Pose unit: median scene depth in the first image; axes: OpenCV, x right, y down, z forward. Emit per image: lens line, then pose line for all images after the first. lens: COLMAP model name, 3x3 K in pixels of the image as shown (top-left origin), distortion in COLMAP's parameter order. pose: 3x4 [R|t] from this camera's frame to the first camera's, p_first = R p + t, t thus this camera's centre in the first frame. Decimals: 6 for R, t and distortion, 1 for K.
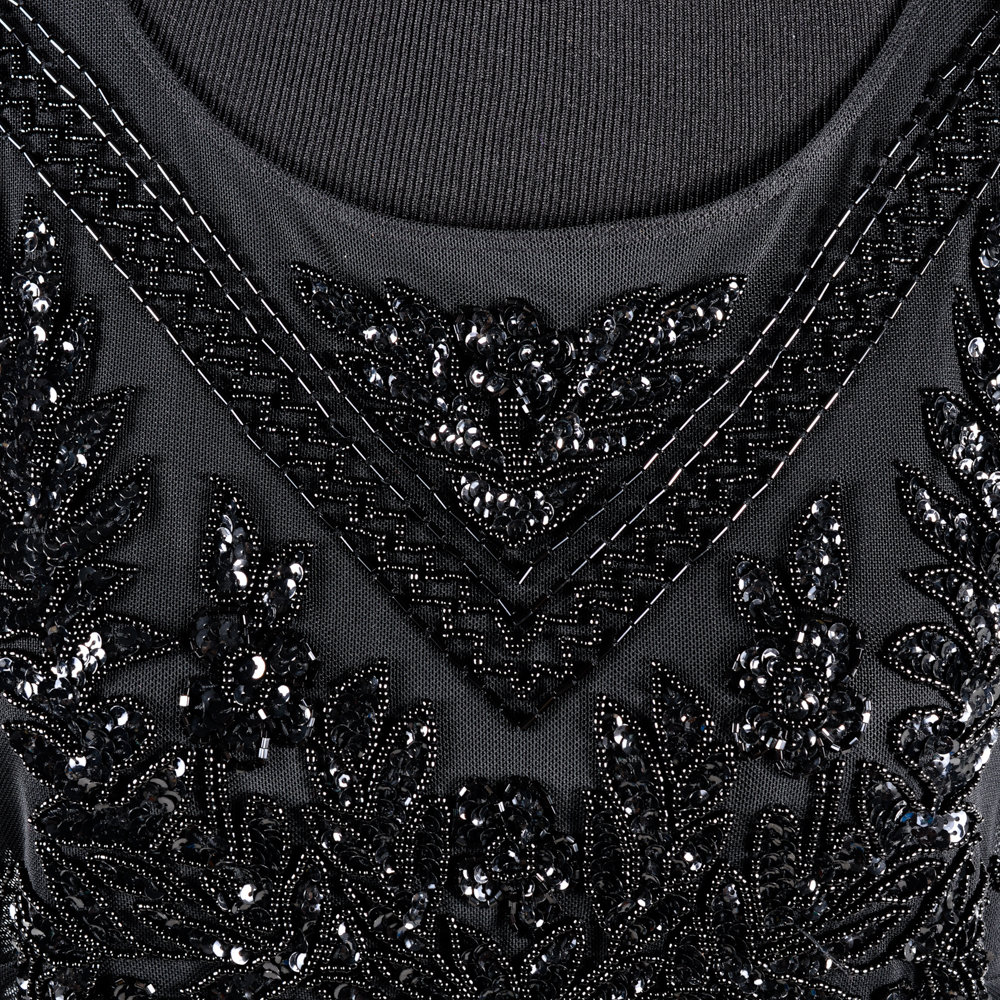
lens RADIAL K [[2728.5, 0, 499.7], [0, 2728.5, 500.2], [0, 0, 1]] dist [0.001257, 0.000000]
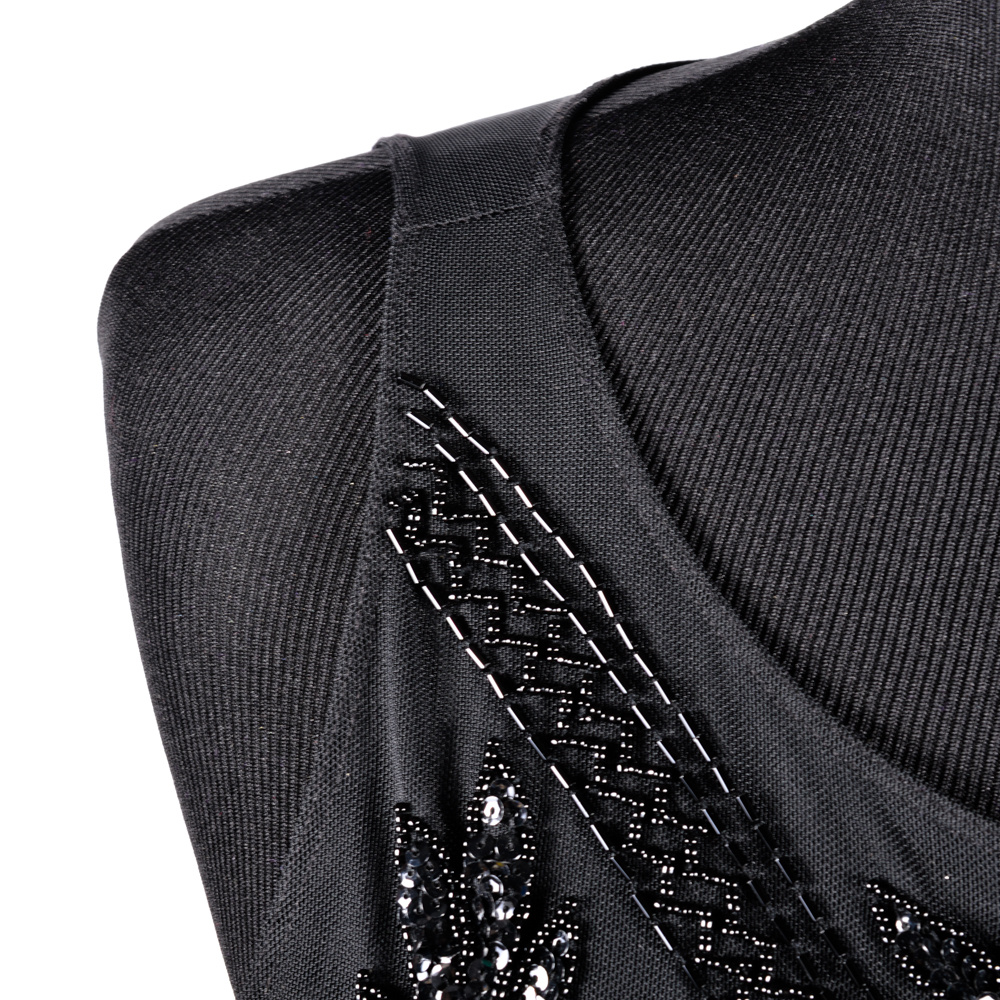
lens RADIAL K [[2728.5, 0, 500.3], [0, 2728.5, 499.8], [0, 0, 1]] dist [0.001257, 0.000000]
pose [[0.994414, 0.066435, -0.082018, -0.117010], [-0.064749, 0.997635, 0.023047, -0.190556], [0.083355, -0.017608, 0.996364, 0.297560]]
